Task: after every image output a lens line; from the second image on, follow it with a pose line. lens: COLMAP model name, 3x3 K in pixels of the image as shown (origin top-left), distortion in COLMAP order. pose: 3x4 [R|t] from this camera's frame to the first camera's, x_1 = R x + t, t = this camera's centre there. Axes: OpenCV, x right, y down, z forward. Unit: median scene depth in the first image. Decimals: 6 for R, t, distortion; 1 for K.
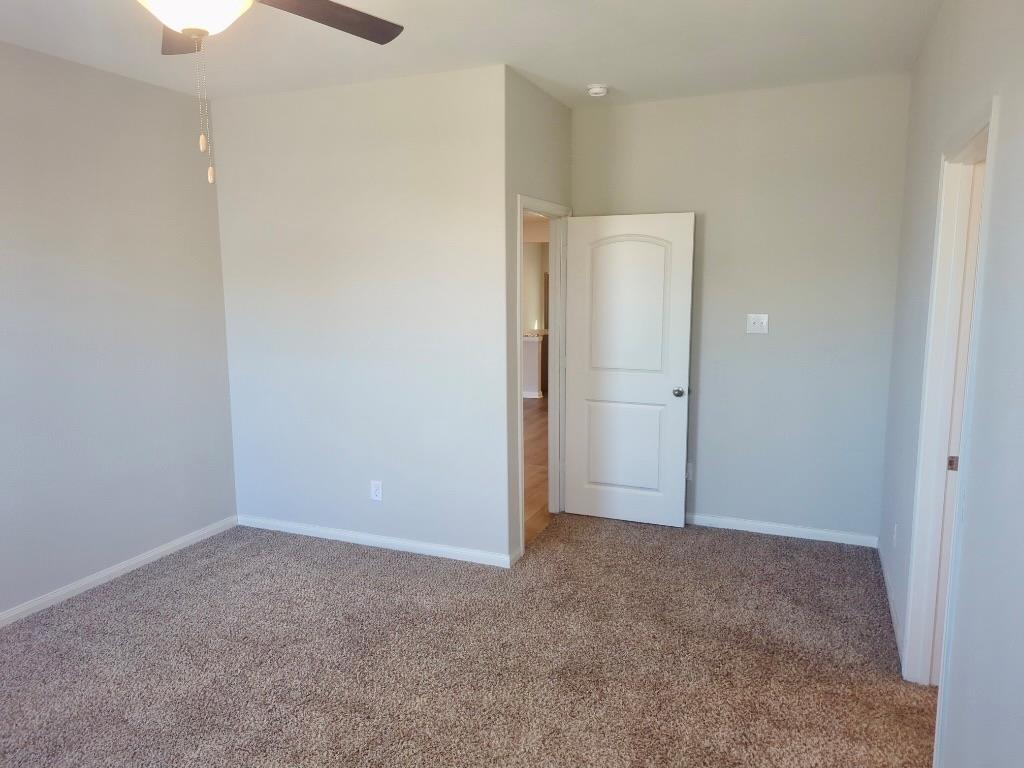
lens RADIAL K [[737.3, 0, 512.4], [0, 737.3, 386.4], [0, 0, 1]] dist [-0.003083, -0.010633]
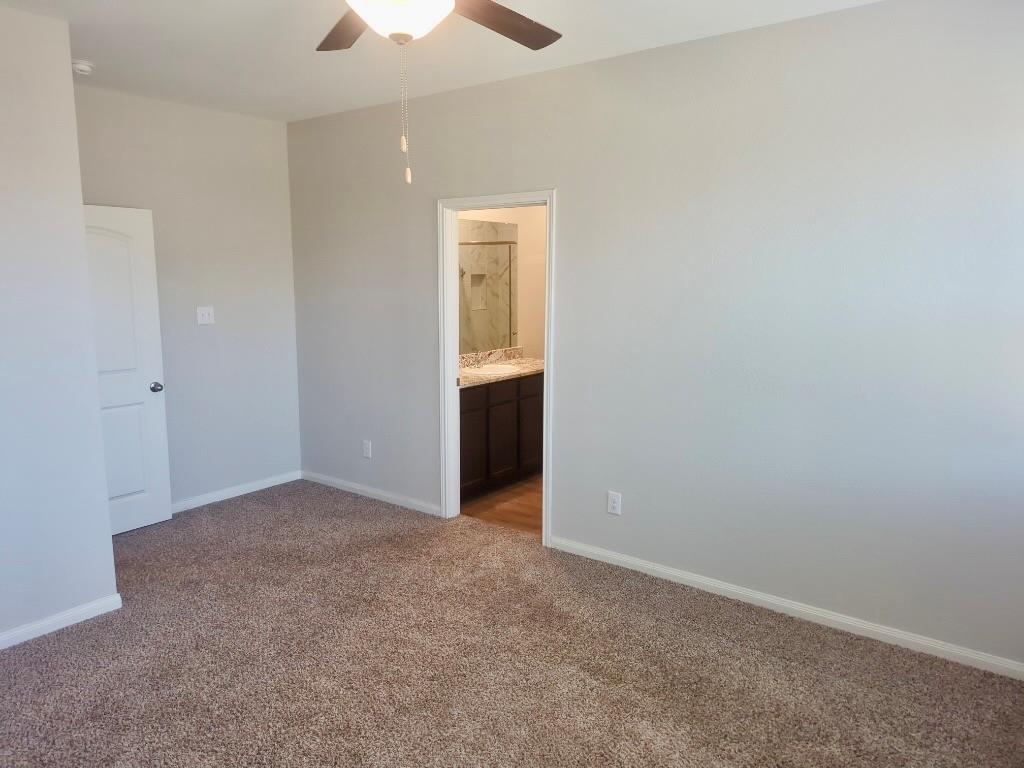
lens RADIAL K [[737.3, 0, 511.8], [0, 737.3, 381.2], [0, 0, 1]] dist [-0.003083, -0.010633]
pose [[0.225971, -0.144265, 0.963392, -0.670163], [0.150392, 0.982282, 0.111818, -0.043039], [-0.962455, 0.119619, 0.243664, 0.294496]]
